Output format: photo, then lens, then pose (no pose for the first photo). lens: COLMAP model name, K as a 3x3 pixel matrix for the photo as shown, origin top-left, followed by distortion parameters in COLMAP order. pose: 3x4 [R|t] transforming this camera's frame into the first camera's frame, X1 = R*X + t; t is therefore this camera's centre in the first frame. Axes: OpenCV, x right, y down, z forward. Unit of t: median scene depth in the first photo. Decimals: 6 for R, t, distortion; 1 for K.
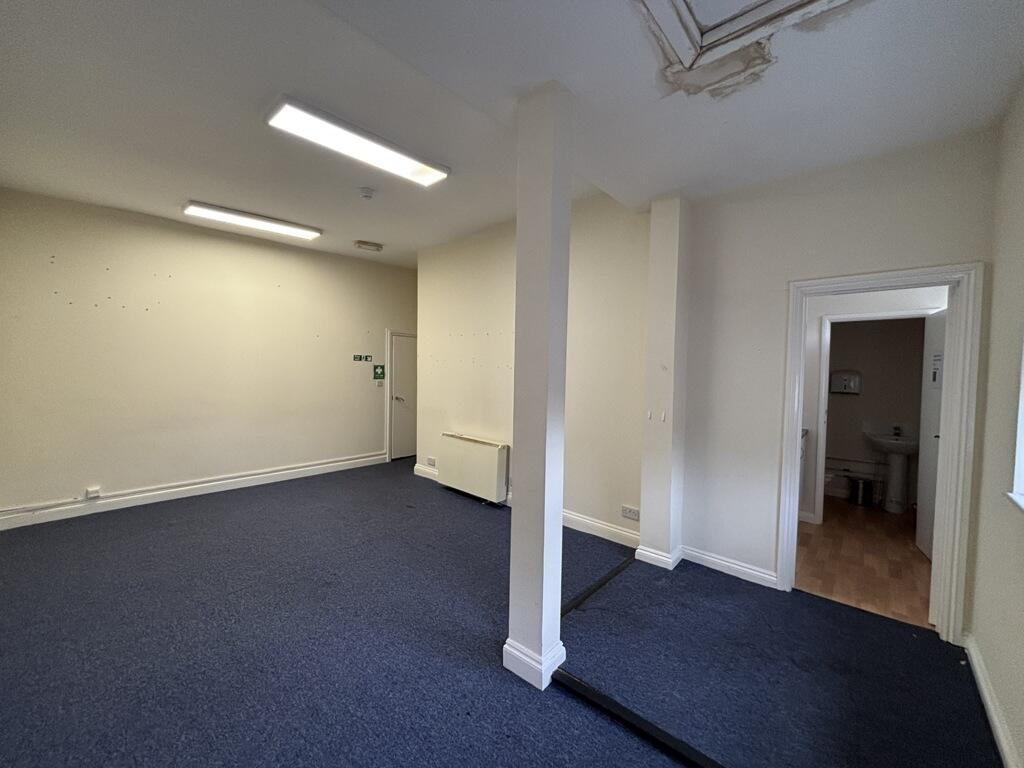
lens RADIAL K [[417.4, 0, 512.0], [0, 417.4, 384.0], [0, 0, 1]] dist [-0.001740, -0.000185]
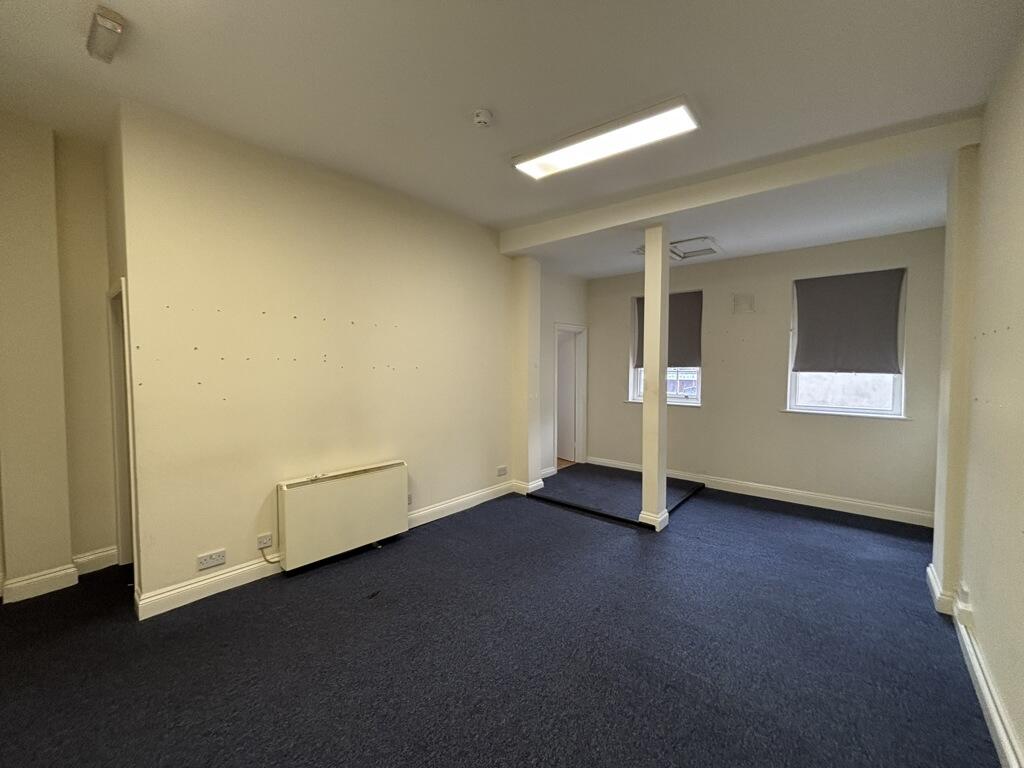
lens RADIAL K [[417.4, 0, 512.0], [0, 417.4, 384.0], [0, 0, 1]] dist [-0.001740, -0.000185]
pose [[-0.036503, -0.064537, 0.997247, -0.836519], [0.043867, 0.996847, 0.066117, -0.051830], [-0.998370, 0.046160, -0.033556, 0.782967]]
